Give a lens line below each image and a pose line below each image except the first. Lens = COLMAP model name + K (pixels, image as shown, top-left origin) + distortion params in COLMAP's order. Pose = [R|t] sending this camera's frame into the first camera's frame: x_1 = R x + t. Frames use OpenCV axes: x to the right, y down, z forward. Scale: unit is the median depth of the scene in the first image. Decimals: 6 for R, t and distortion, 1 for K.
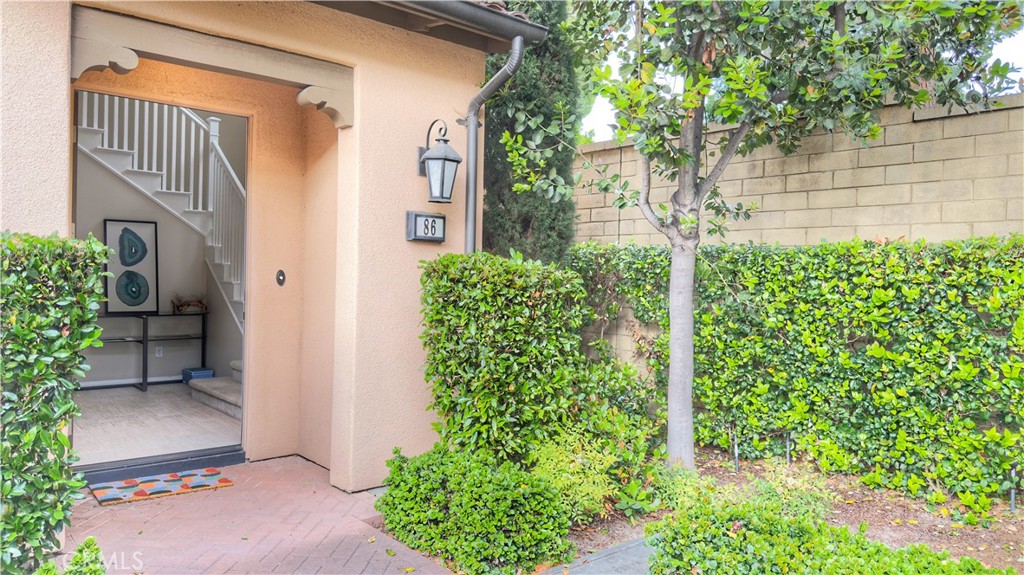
lens RADIAL K [[715.1, 0, 512.4], [0, 715.1, 290.7], [0, 0, 1]] dist [0.066339, -0.086970]
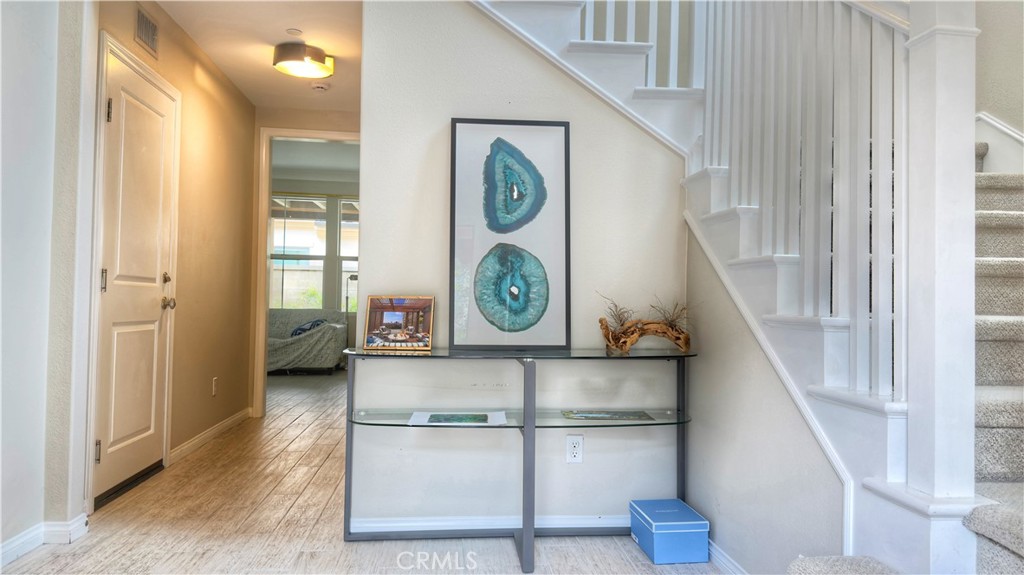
lens RADIAL K [[715.1, 0, 510.7], [0, 715.1, 289.5], [0, 0, 1]] dist [0.066339, -0.086970]
pose [[0.810289, -0.024206, -0.585530, -0.488693], [-0.008117, 0.998587, -0.052514, 0.030332], [0.585974, 0.047304, 0.808948, 1.126593]]
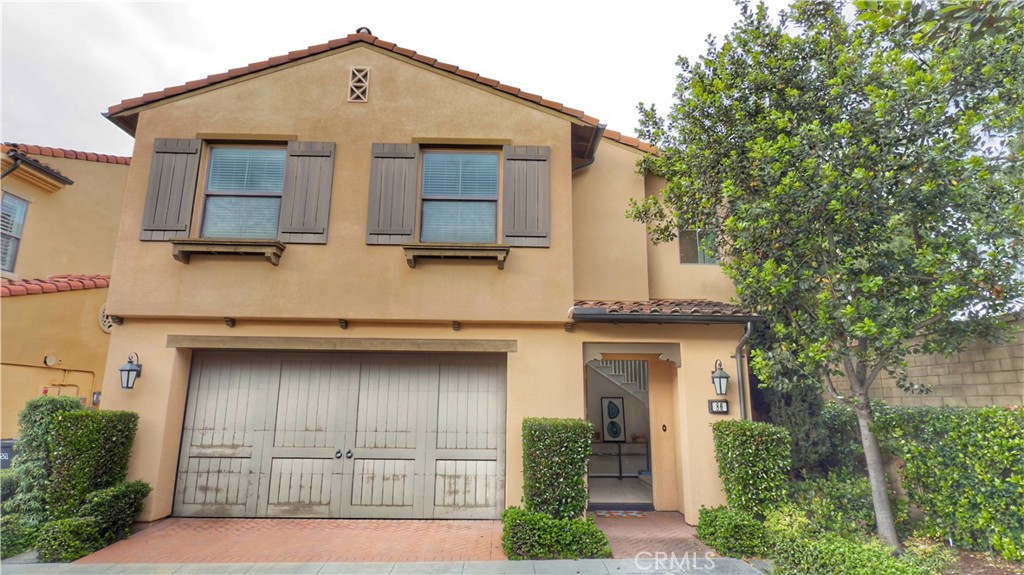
lens RADIAL K [[539.6, 0, 515.3], [0, 539.6, 288.3], [0, 0, 1]] dist [0.007228, 0.000912]
pose [[0.768756, -0.153134, -0.620938, 0.511321], [-0.000439, 0.970784, -0.239956, -0.042176], [0.639542, 0.184740, 0.746229, -0.763687]]
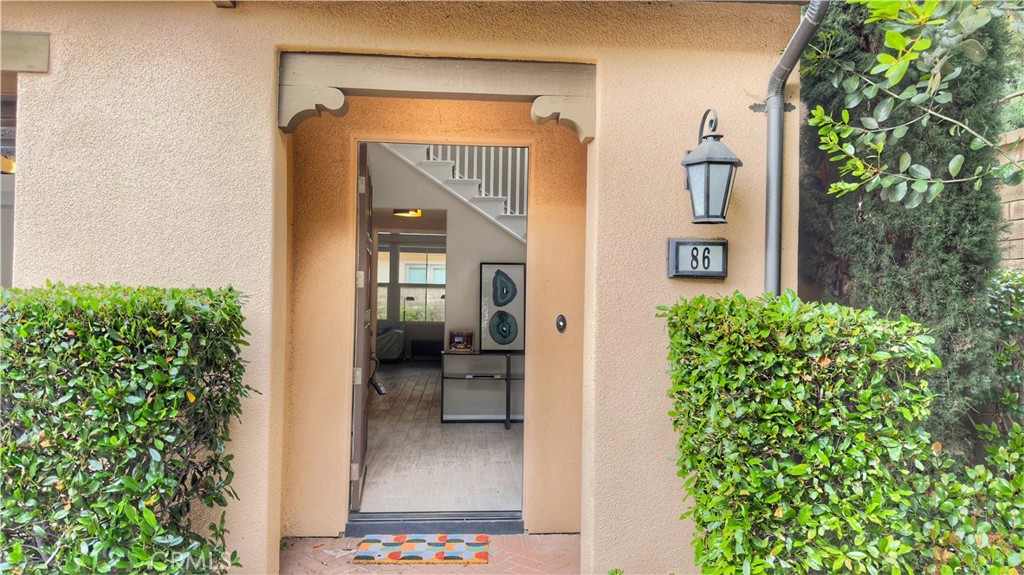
lens RADIAL K [[715.1, 0, 512.1], [0, 715.1, 287.1], [0, 0, 1]] dist [0.066339, -0.086970]
pose [[0.797922, -0.021291, -0.602384, 0.170872], [-0.006961, 0.998984, -0.044529, -0.026259], [0.602720, 0.039724, 0.796963, 0.310545]]
